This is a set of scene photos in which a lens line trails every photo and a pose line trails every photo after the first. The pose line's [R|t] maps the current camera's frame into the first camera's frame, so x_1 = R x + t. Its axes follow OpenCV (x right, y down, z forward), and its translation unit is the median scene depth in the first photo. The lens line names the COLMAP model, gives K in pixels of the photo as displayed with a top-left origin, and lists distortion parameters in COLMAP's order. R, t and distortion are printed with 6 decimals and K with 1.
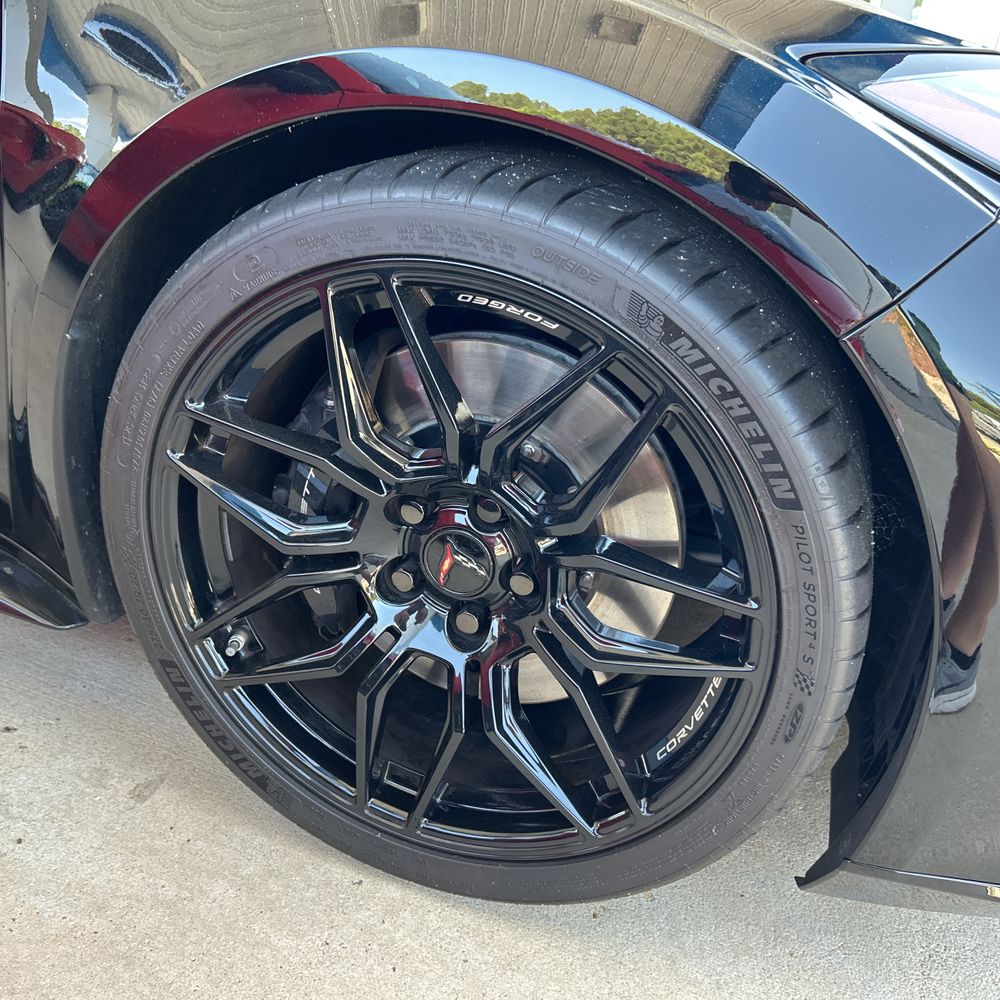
lens RADIAL K [[981.8, 0, 500.0], [0, 981.8, 500.0], [0, 0, 1]] dist [0.076954, -0.141411]
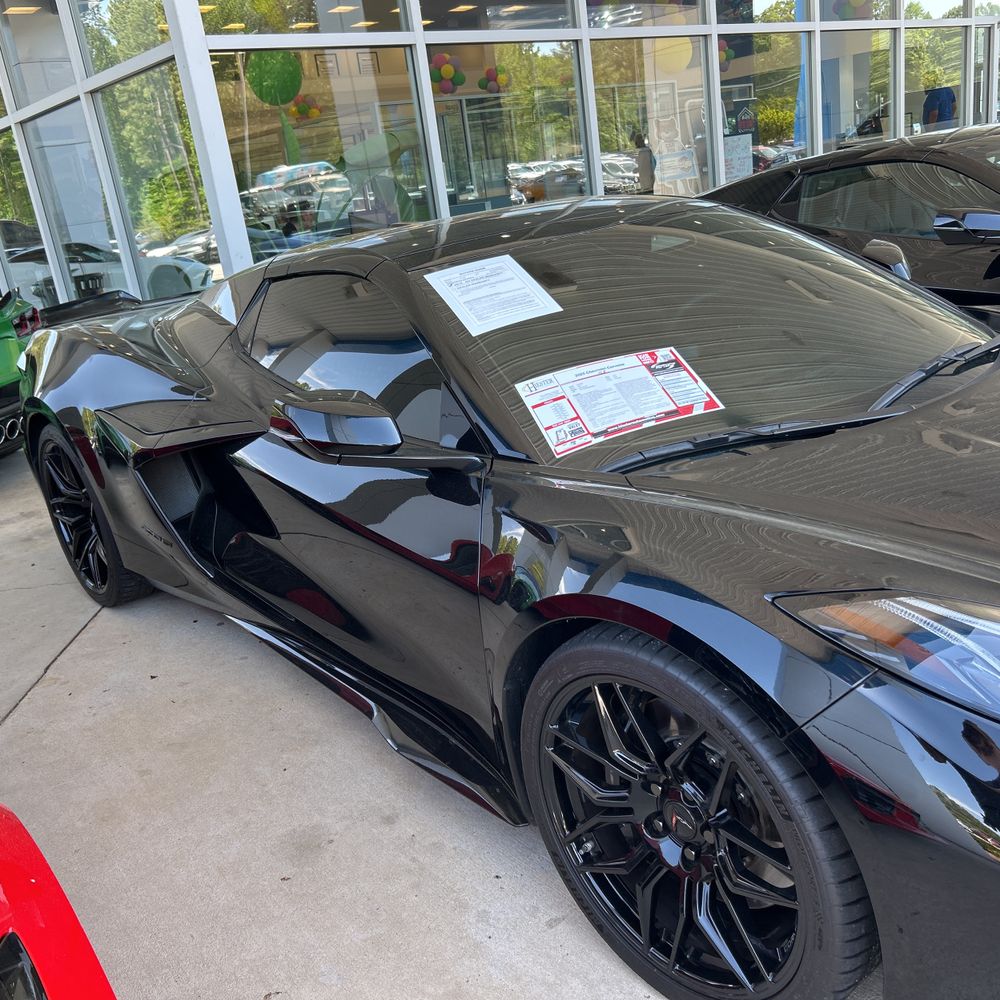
lens RADIAL K [[981.8, 0, 500.0], [0, 981.8, 500.0], [0, 0, 1]] dist [0.076954, -0.141411]
pose [[0.825900, -0.068934, -0.559587, 0.729089], [-0.016396, 0.989141, -0.146049, -0.242706], [0.563578, 0.129797, 0.815802, -0.751205]]
